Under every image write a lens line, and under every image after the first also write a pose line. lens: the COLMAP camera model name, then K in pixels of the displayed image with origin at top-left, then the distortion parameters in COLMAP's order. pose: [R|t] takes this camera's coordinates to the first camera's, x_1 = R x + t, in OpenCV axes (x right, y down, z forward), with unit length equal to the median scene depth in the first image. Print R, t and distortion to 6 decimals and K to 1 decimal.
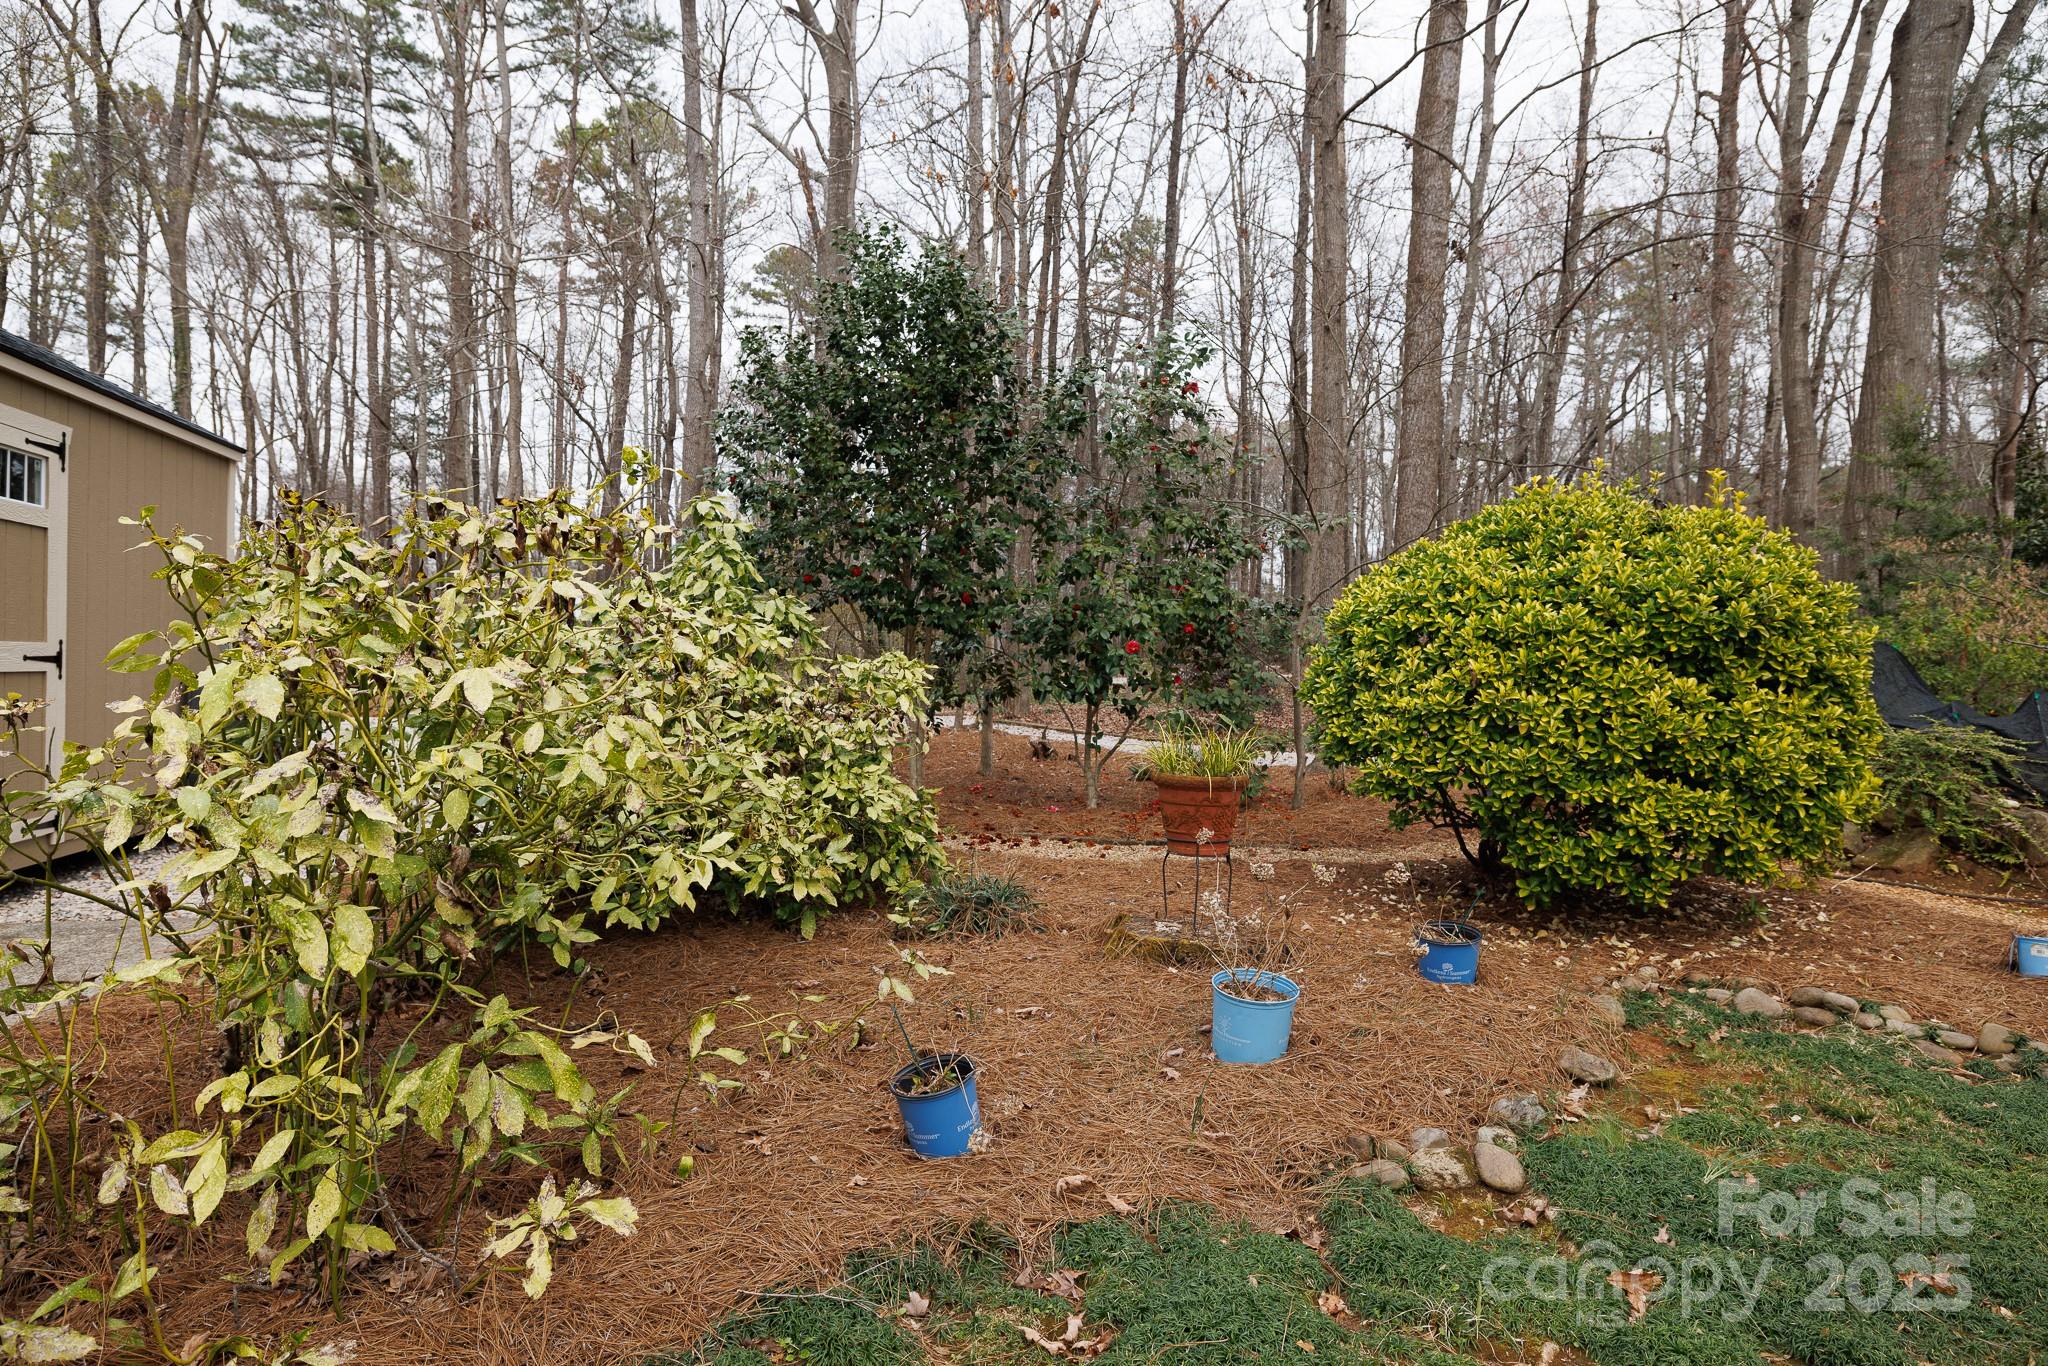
lens RADIAL K [[1210.5, 0, 1022.2], [0, 1210.5, 673.1], [0, 0, 1]] dist [0.005079, 0.001637]
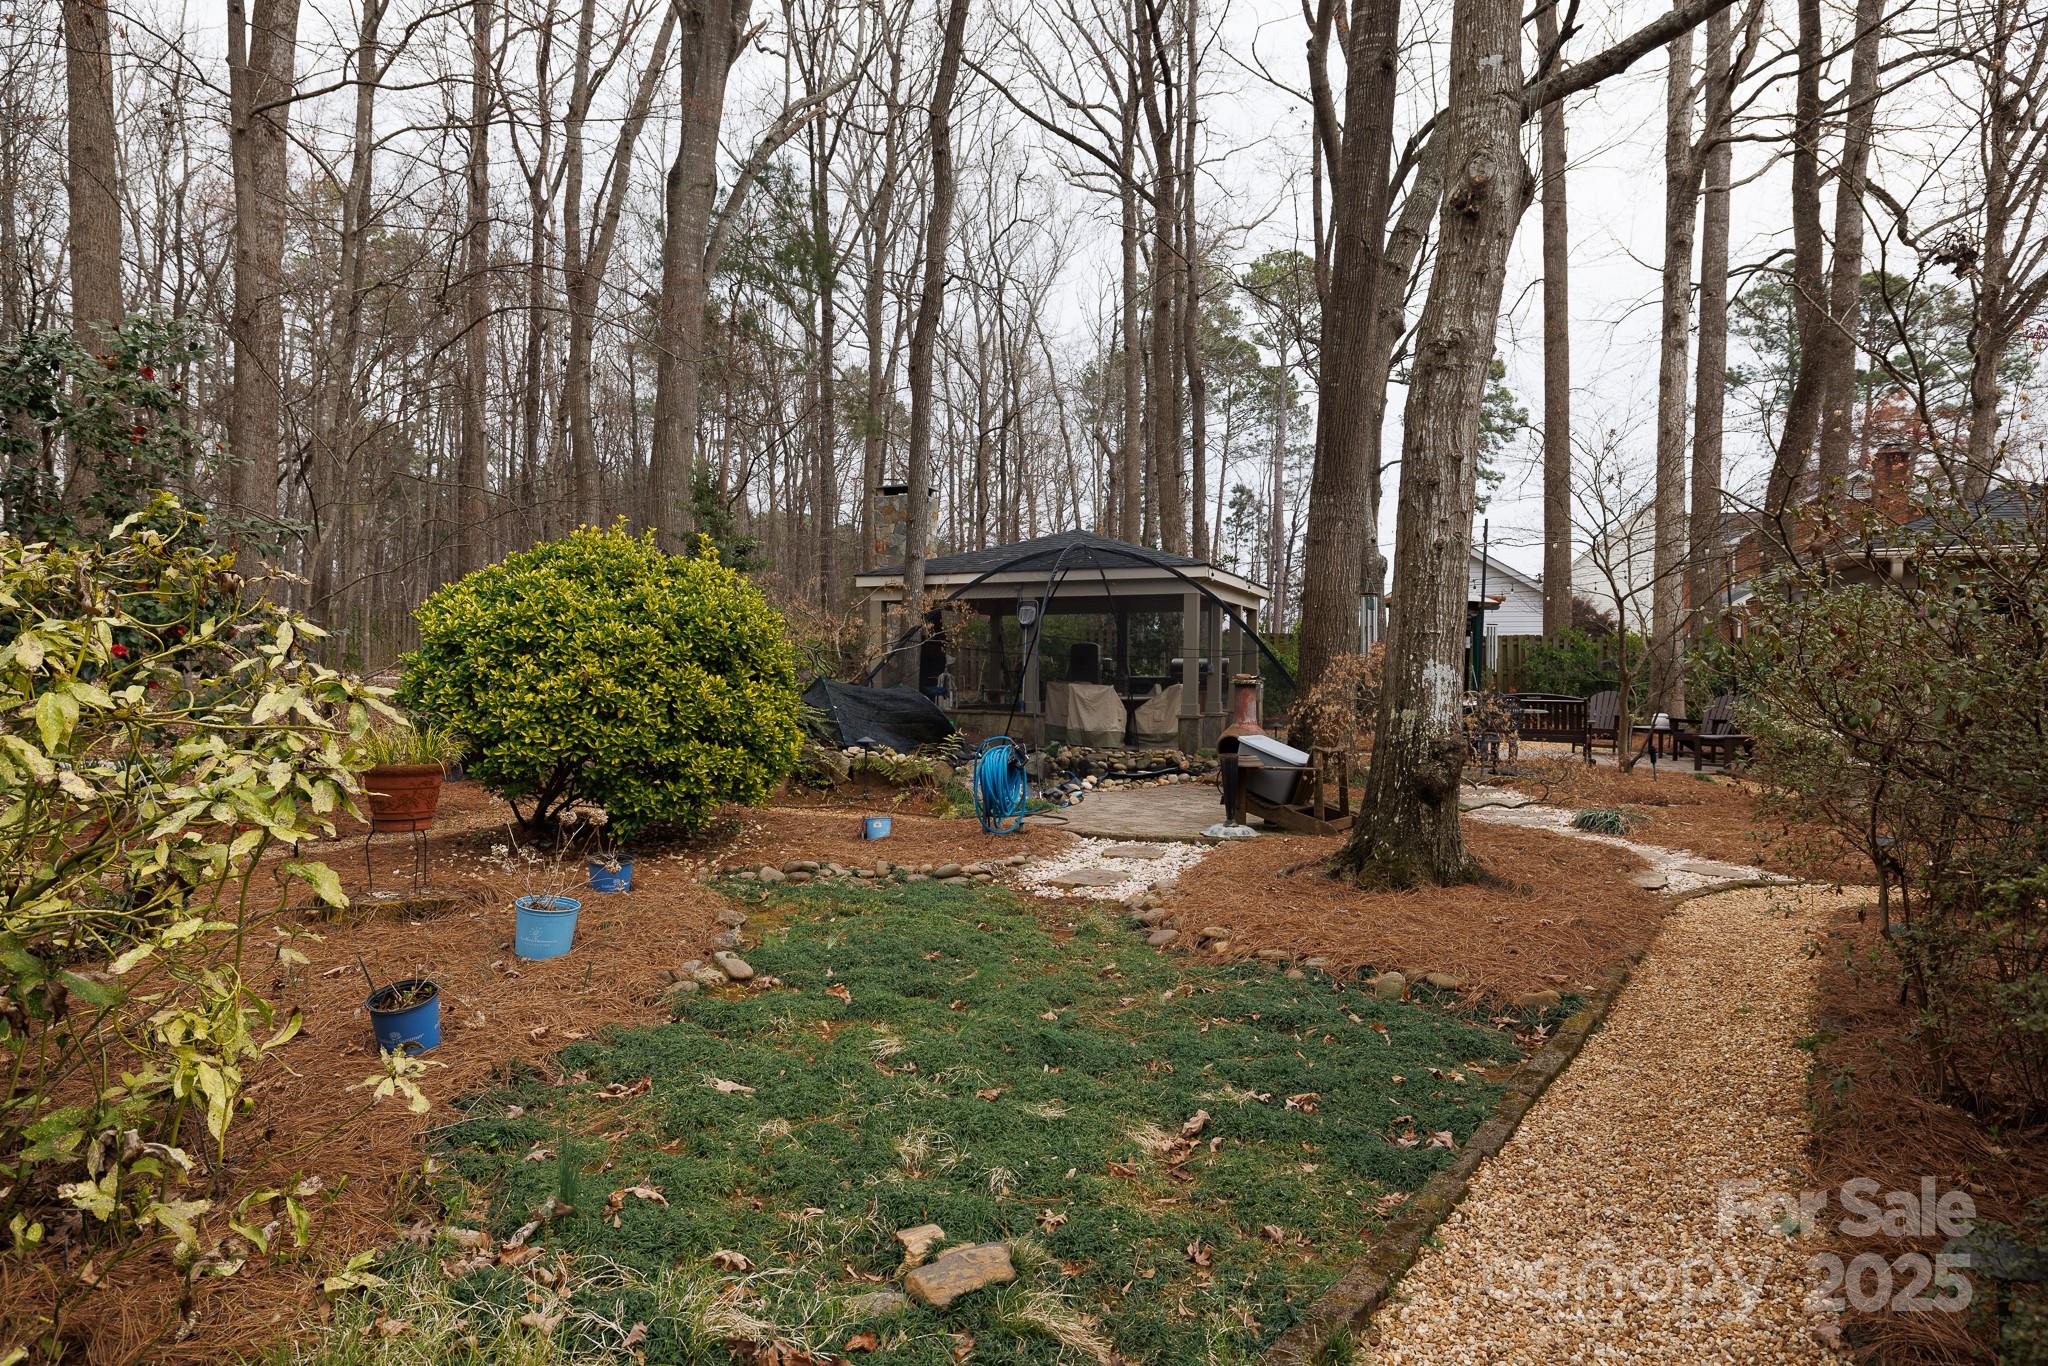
lens RADIAL K [[1210.5, 0, 1035.1], [0, 1210.5, 678.9], [0, 0, 1]] dist [0.005079, 0.001637]
pose [[0.563355, -0.022481, 0.825909, -0.478429], [0.013050, 0.999747, 0.018311, -0.013902], [-0.826112, 0.000463, 0.563506, -0.185714]]
